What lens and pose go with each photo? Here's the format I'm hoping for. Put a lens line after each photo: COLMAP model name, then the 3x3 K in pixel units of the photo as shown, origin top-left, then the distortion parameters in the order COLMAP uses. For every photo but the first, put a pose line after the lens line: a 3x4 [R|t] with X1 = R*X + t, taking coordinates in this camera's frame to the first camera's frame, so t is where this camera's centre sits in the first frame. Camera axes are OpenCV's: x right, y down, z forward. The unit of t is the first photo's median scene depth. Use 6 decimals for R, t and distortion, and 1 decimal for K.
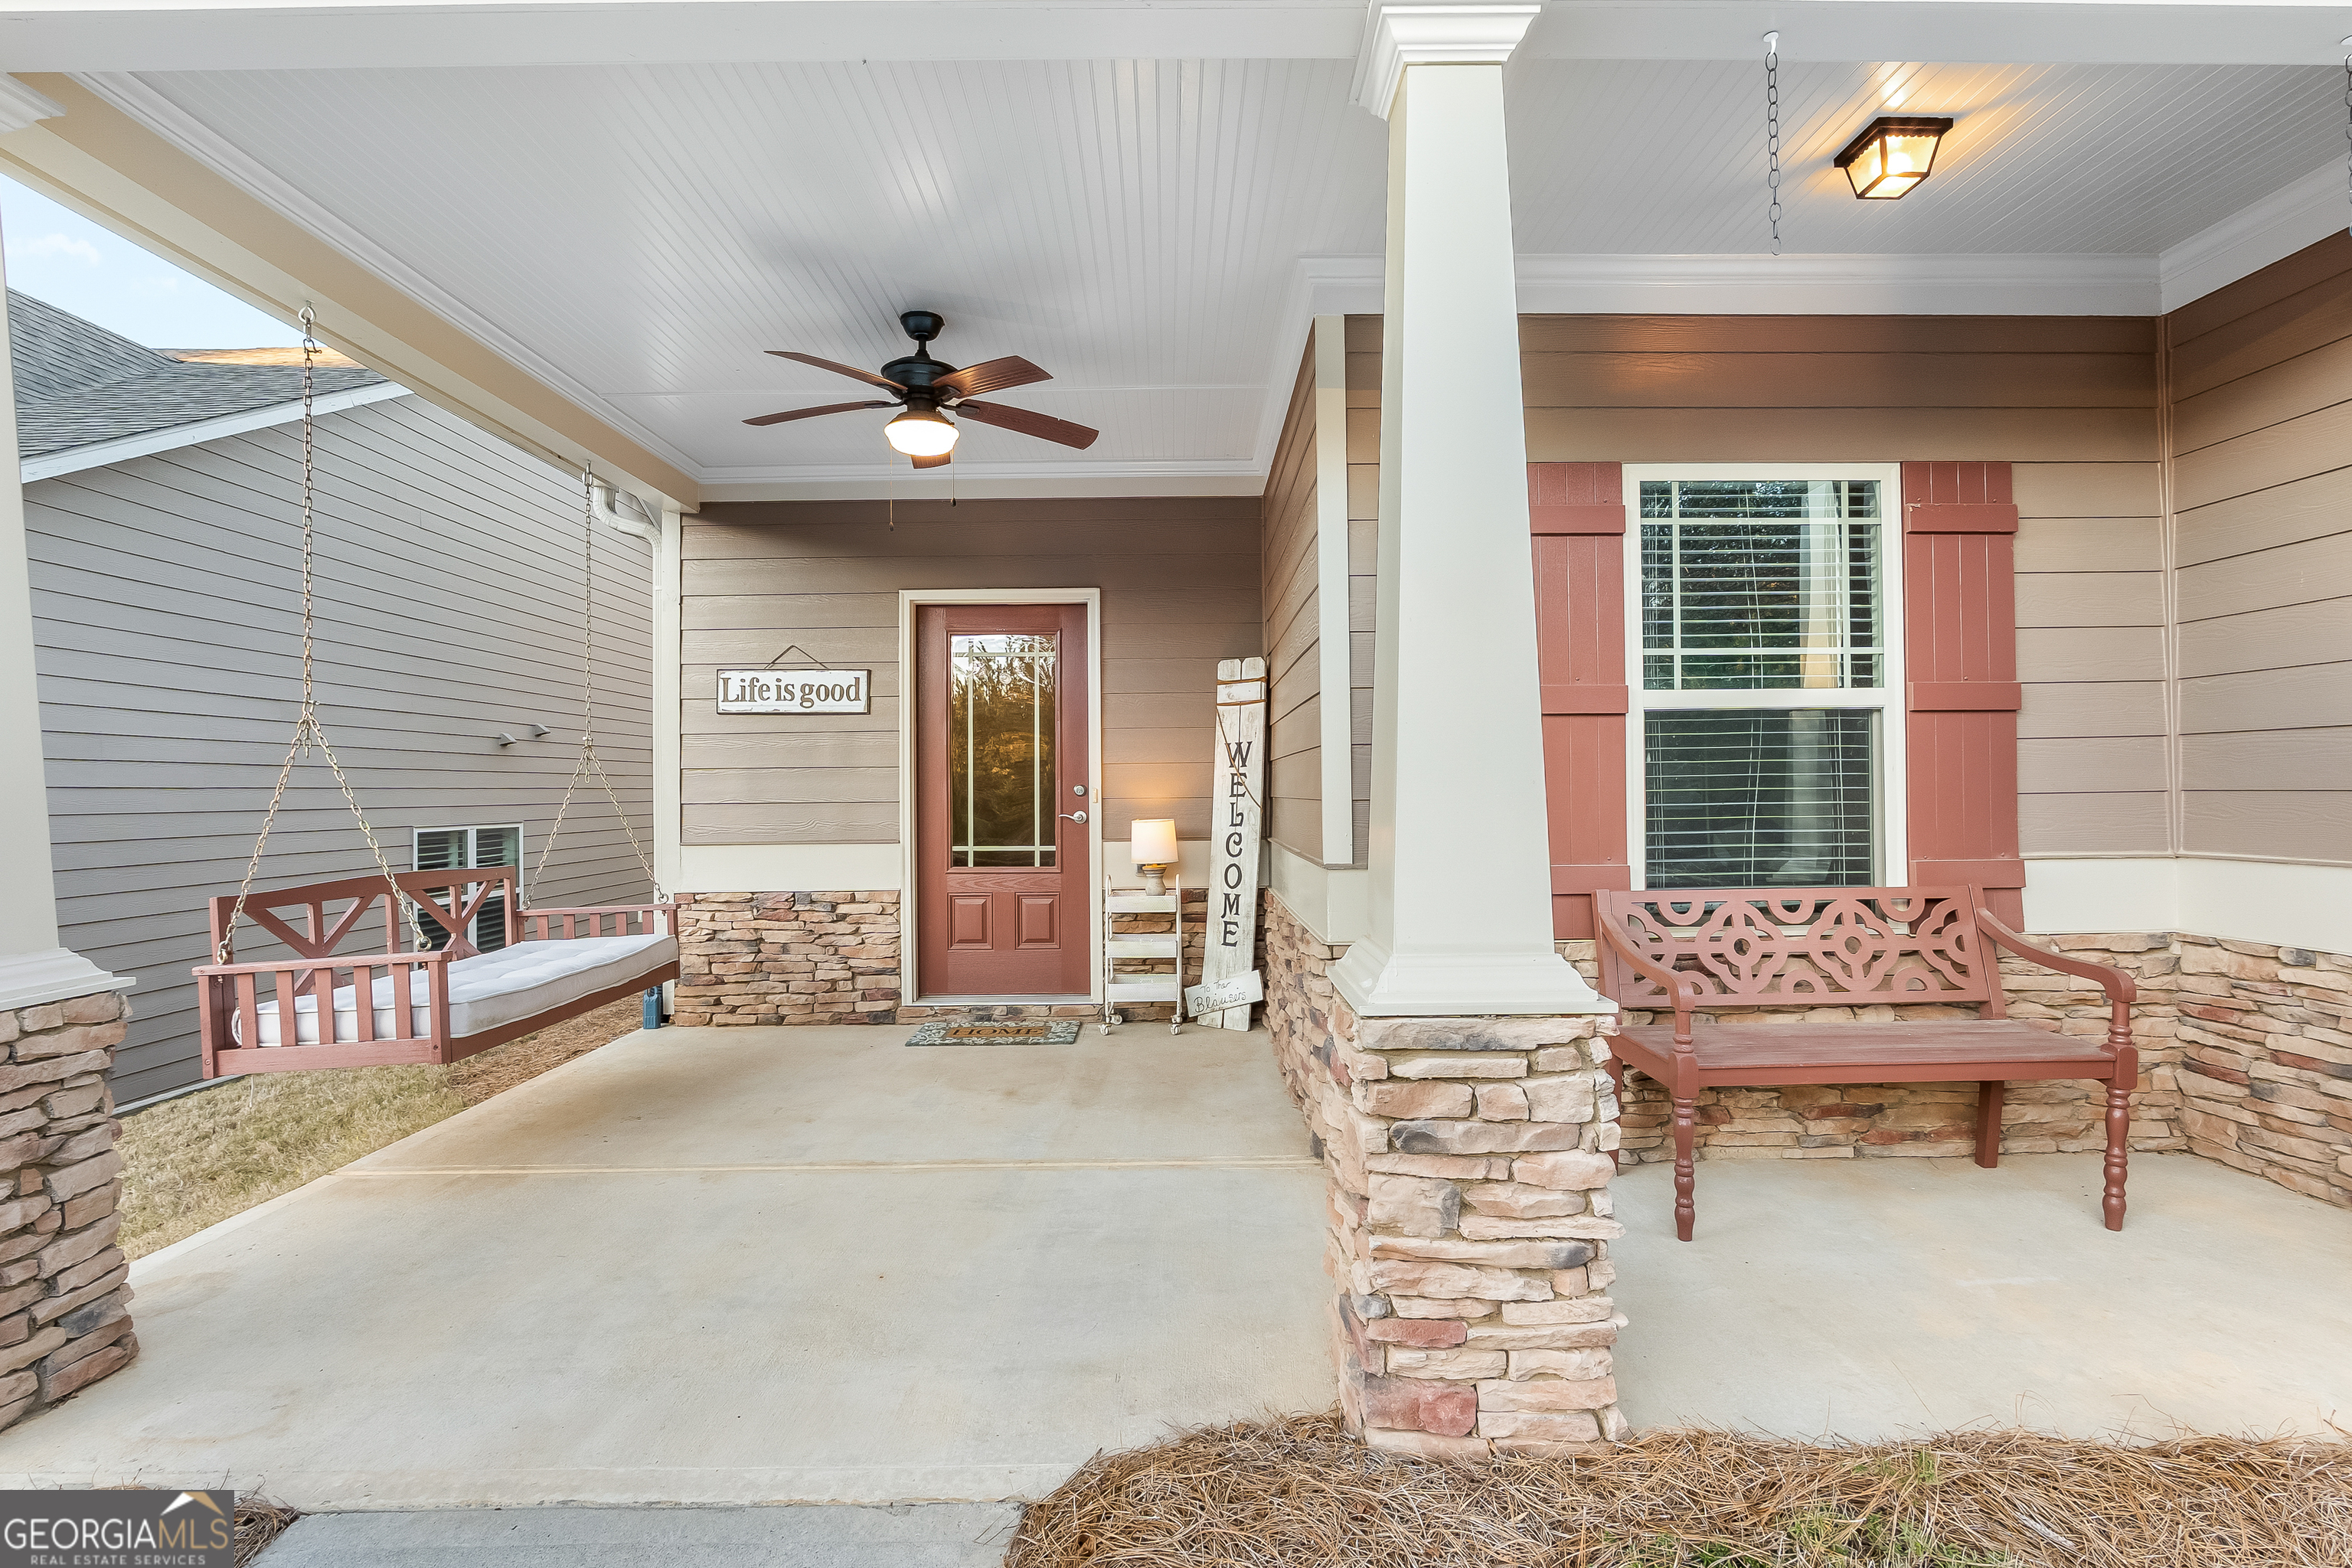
lens RADIAL K [[1119.0, 0, 1176.0], [0, 1119.0, 784.0], [0, 0, 1]] dist [-0.010445, 0.000004]
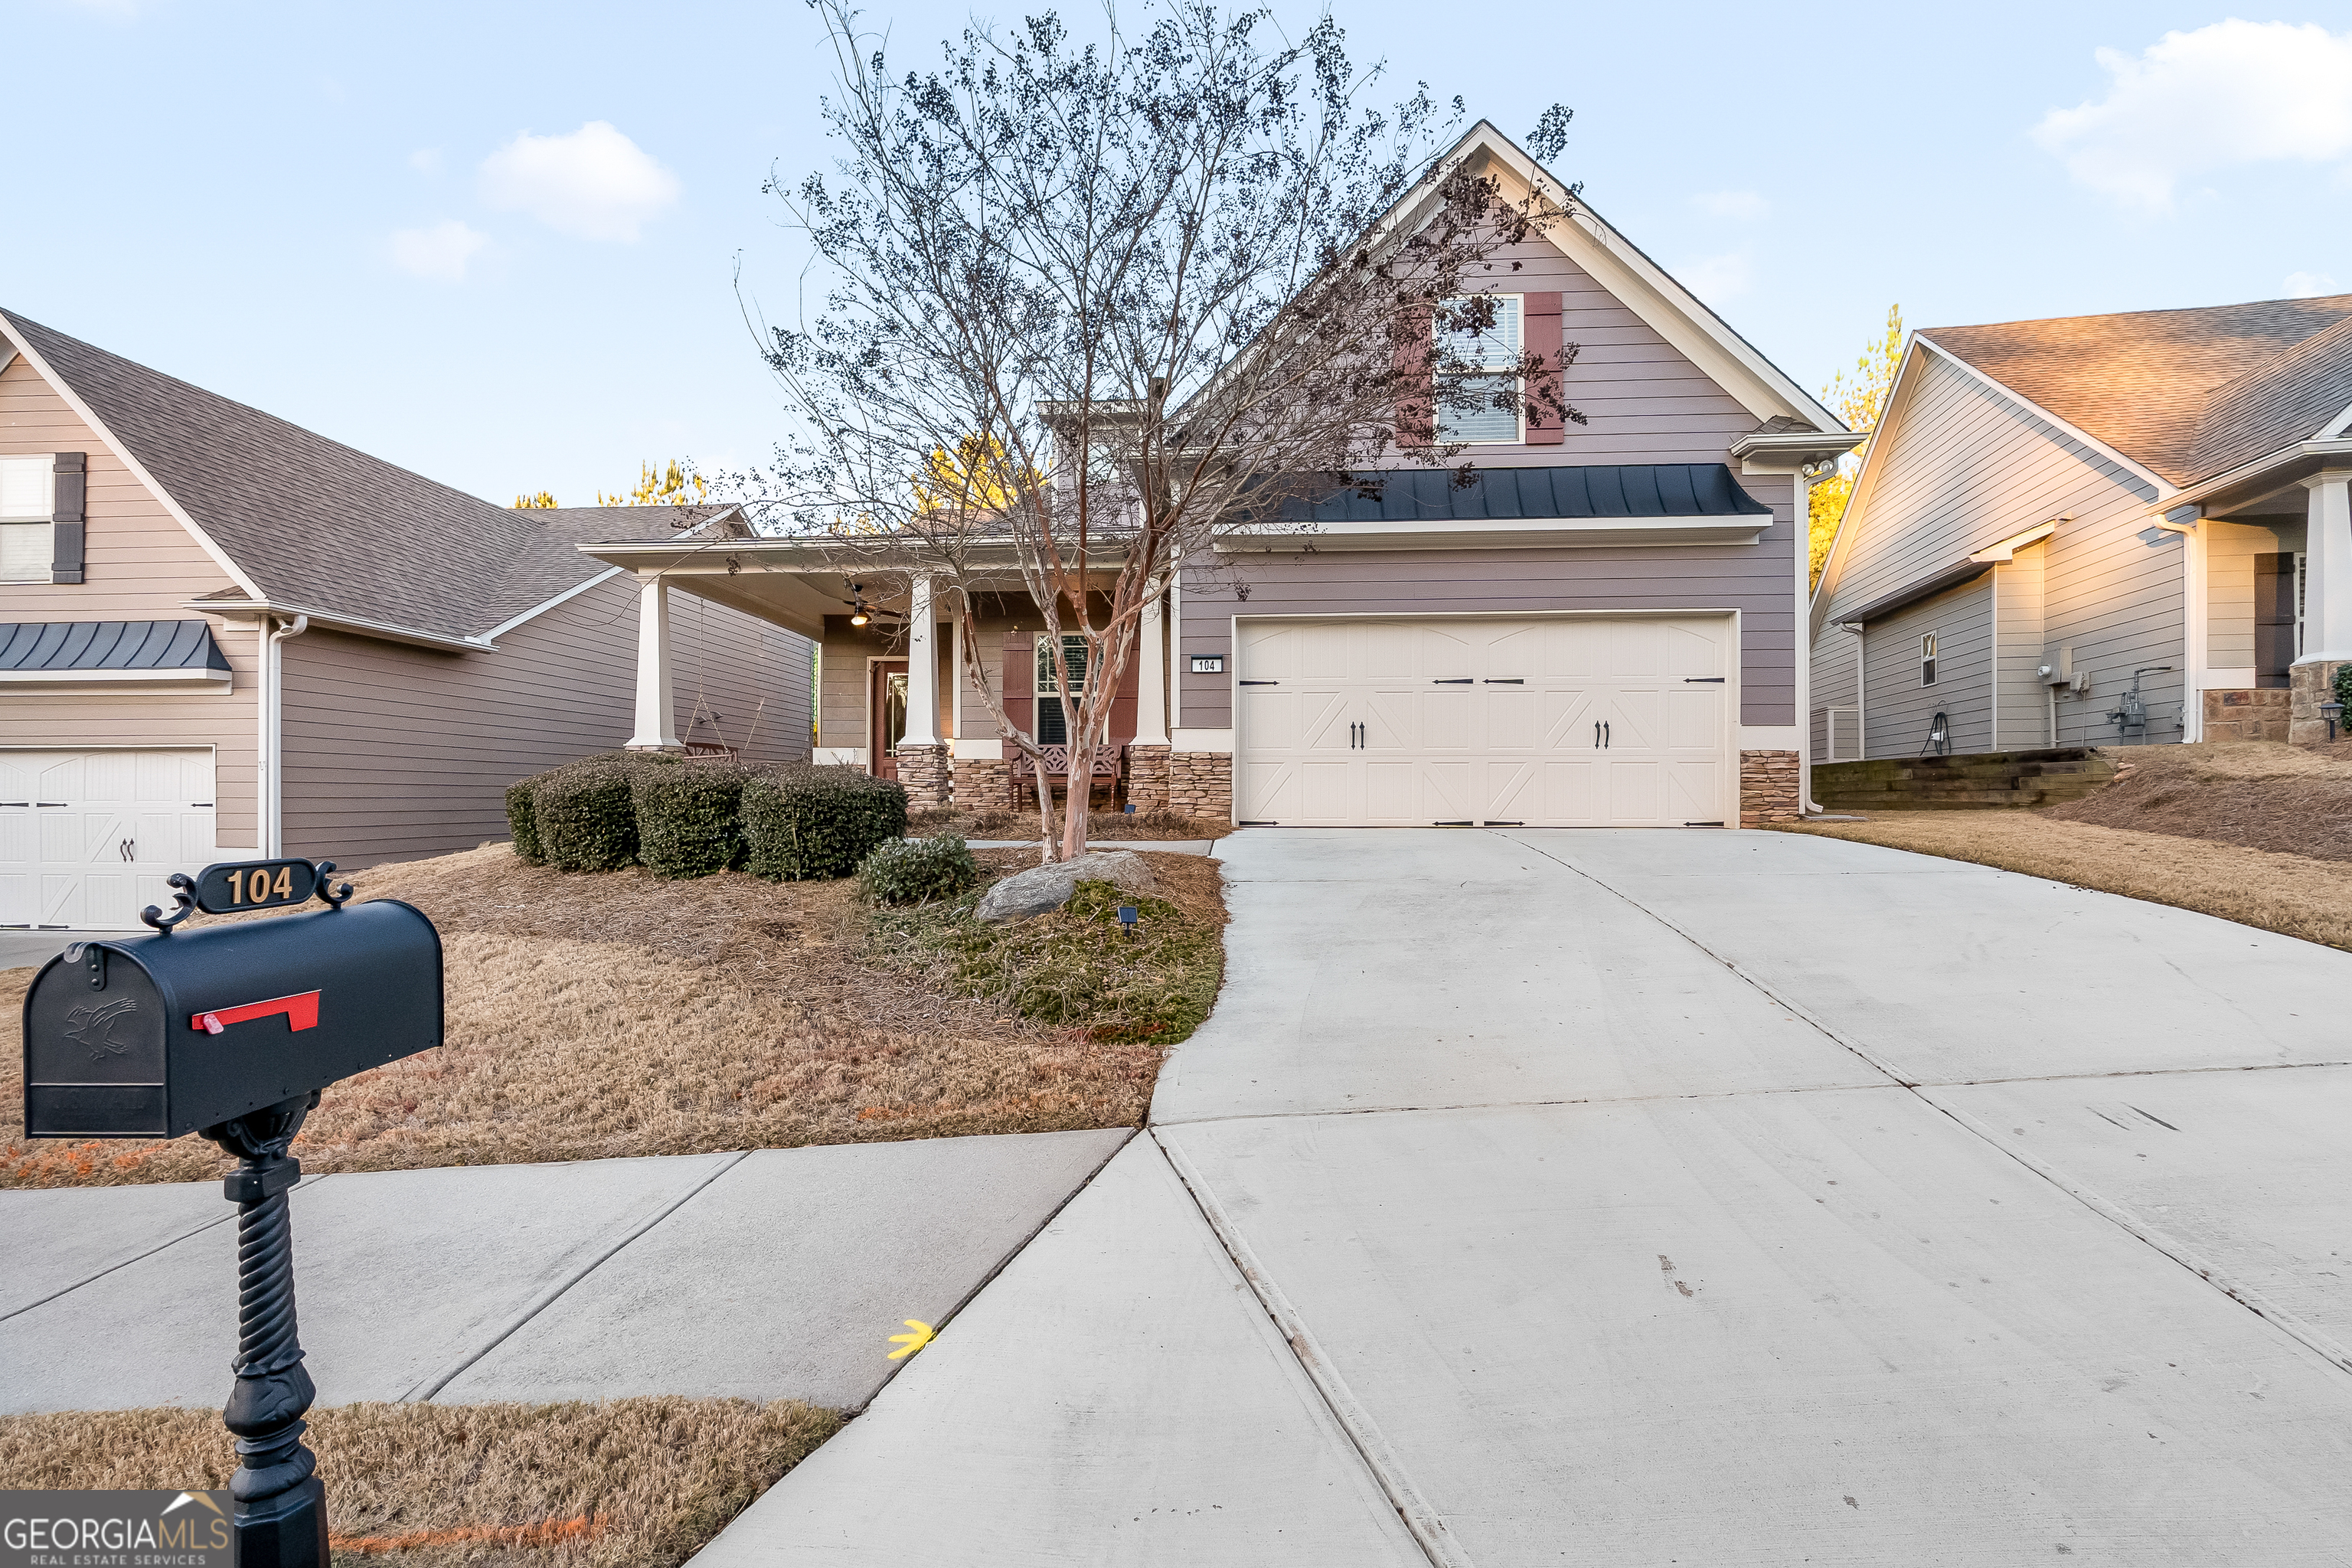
lens RADIAL K [[1090.2, 0, 1176.7], [0, 1090.2, 799.2], [0, 0, 1]] dist [-0.012705, 0.000588]
pose [[0.996606, 0.011446, -0.081526, 0.746992], [-0.010774, 0.999904, 0.008675, 0.150015], [0.081617, -0.007767, 0.996633, -1.642138]]
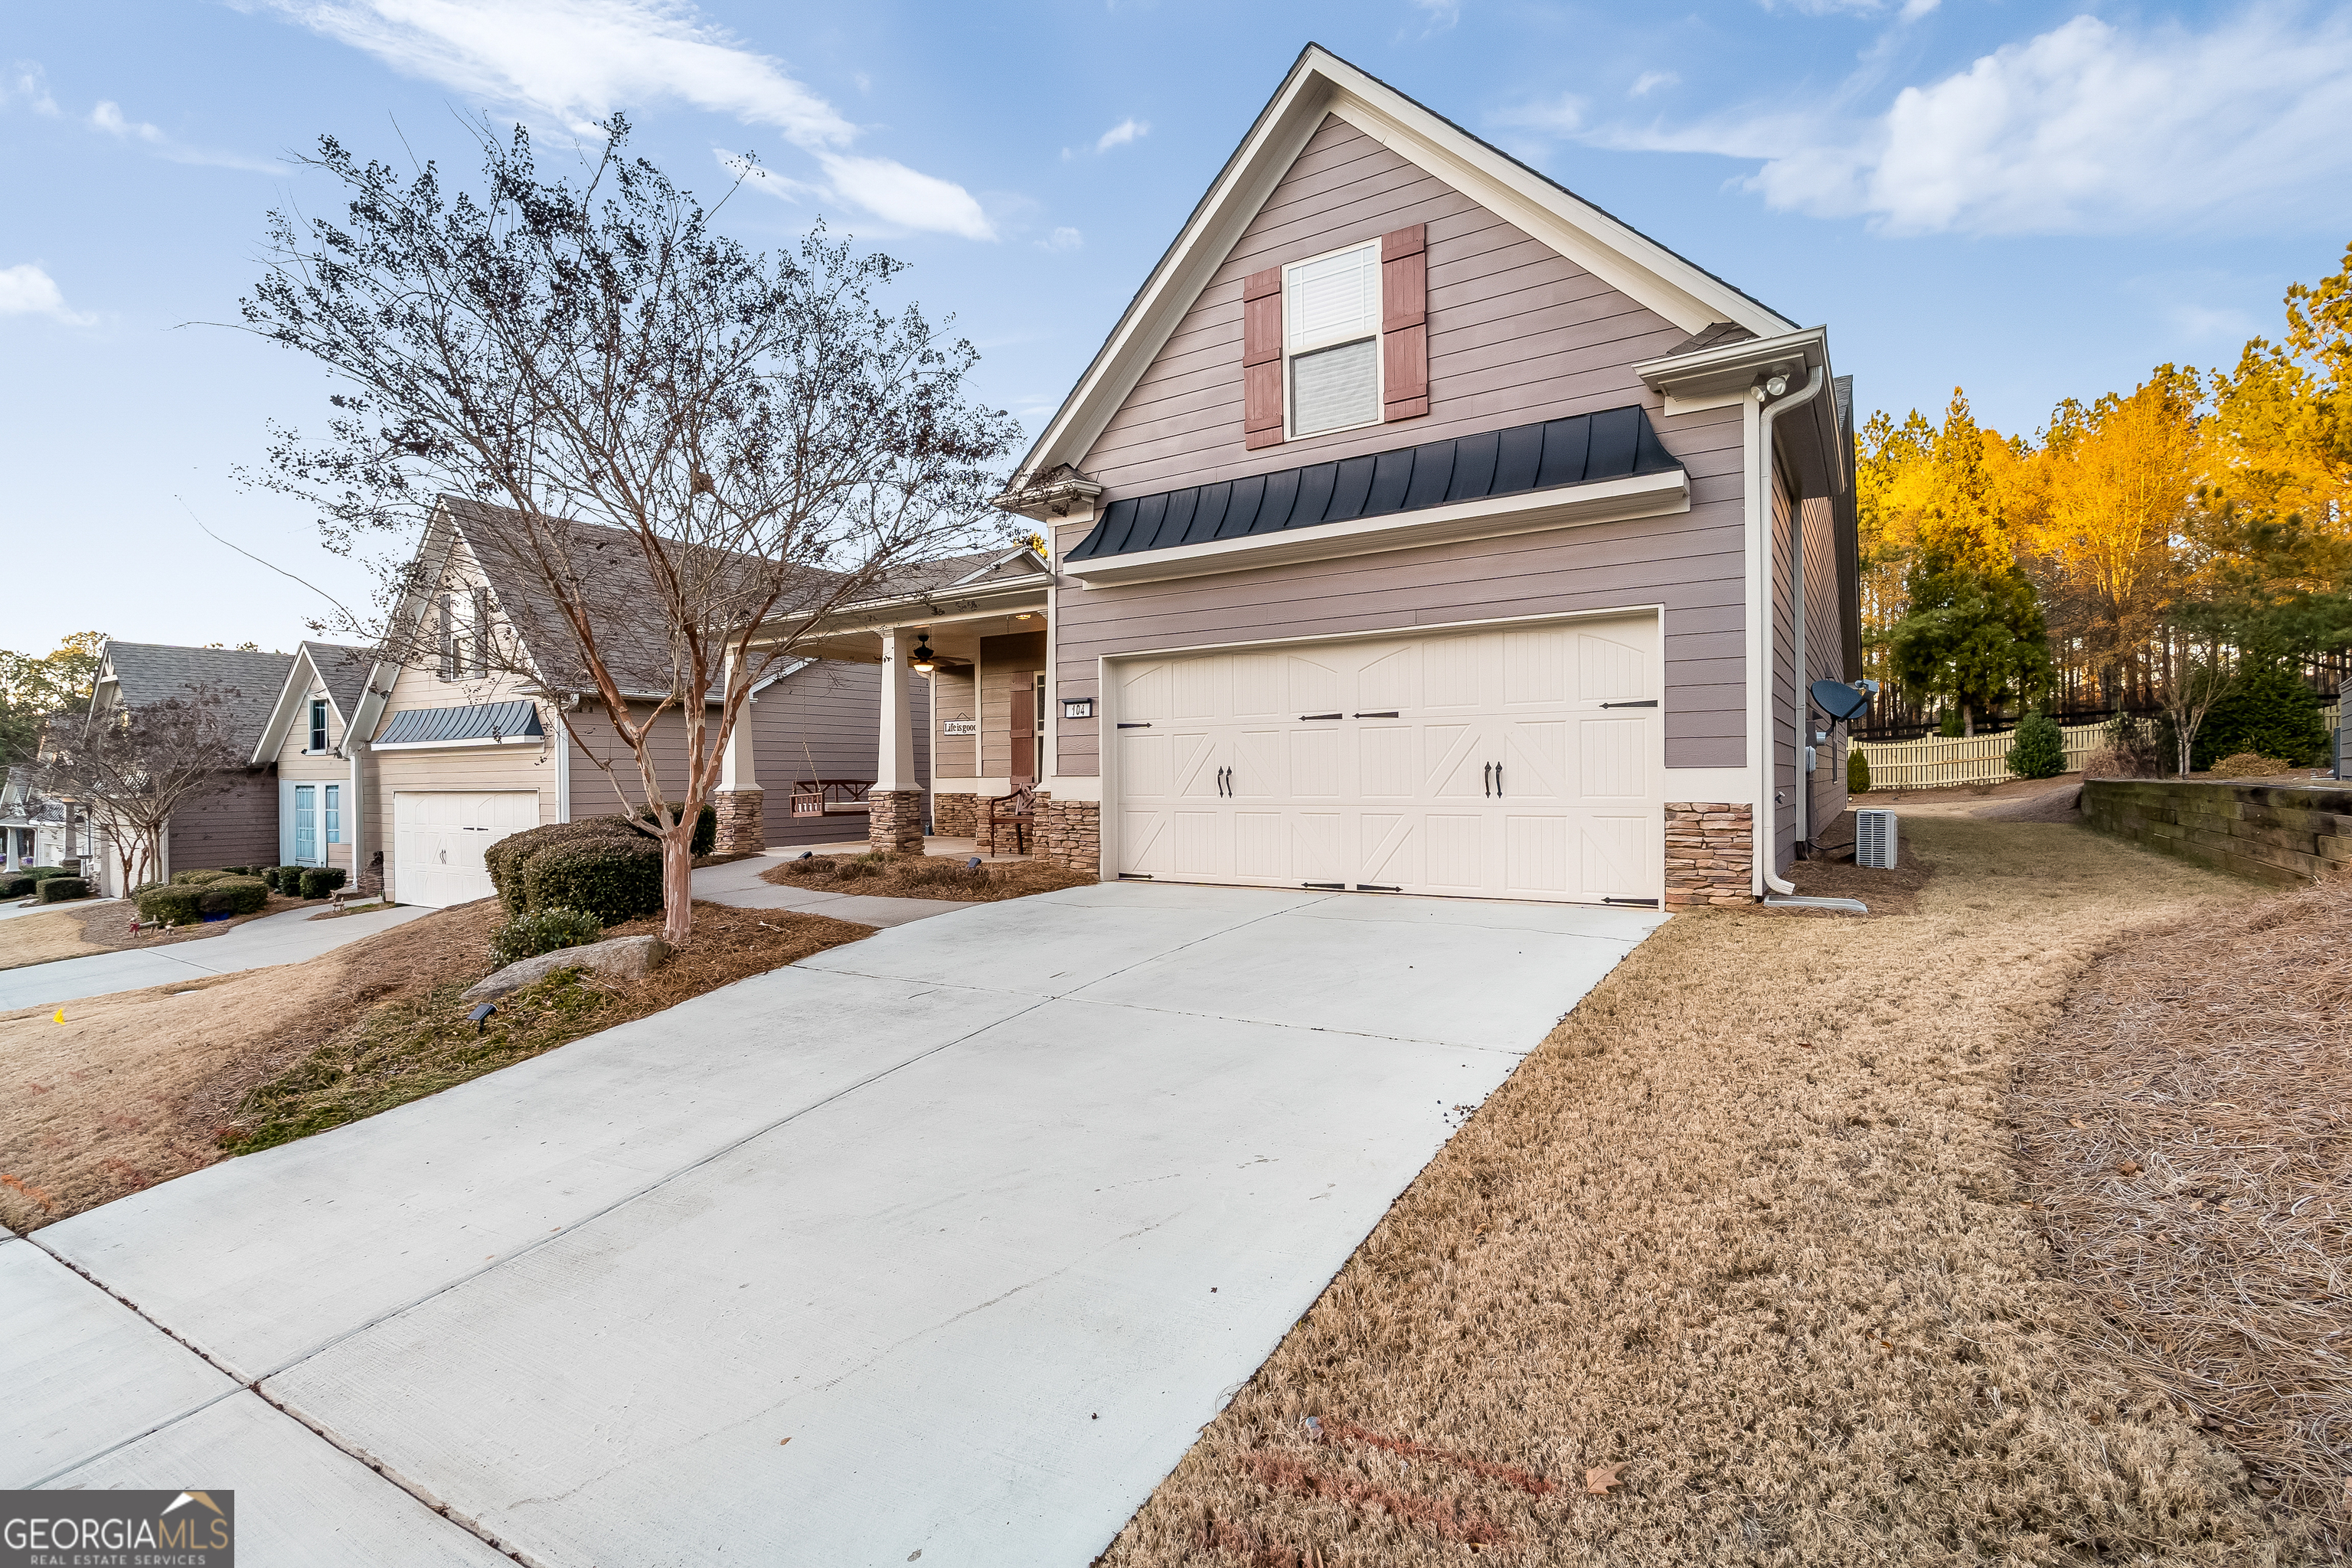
lens RADIAL K [[1081.1, 0, 1180.2], [0, 1081.1, 784.7], [0, 0, 1]] dist [-0.013550, 0.001375]
pose [[0.829988, 0.006503, -0.557744, 1.817120], [0.005094, 0.999802, 0.019237, 0.019787], [0.557759, -0.018808, 0.829790, -1.128409]]
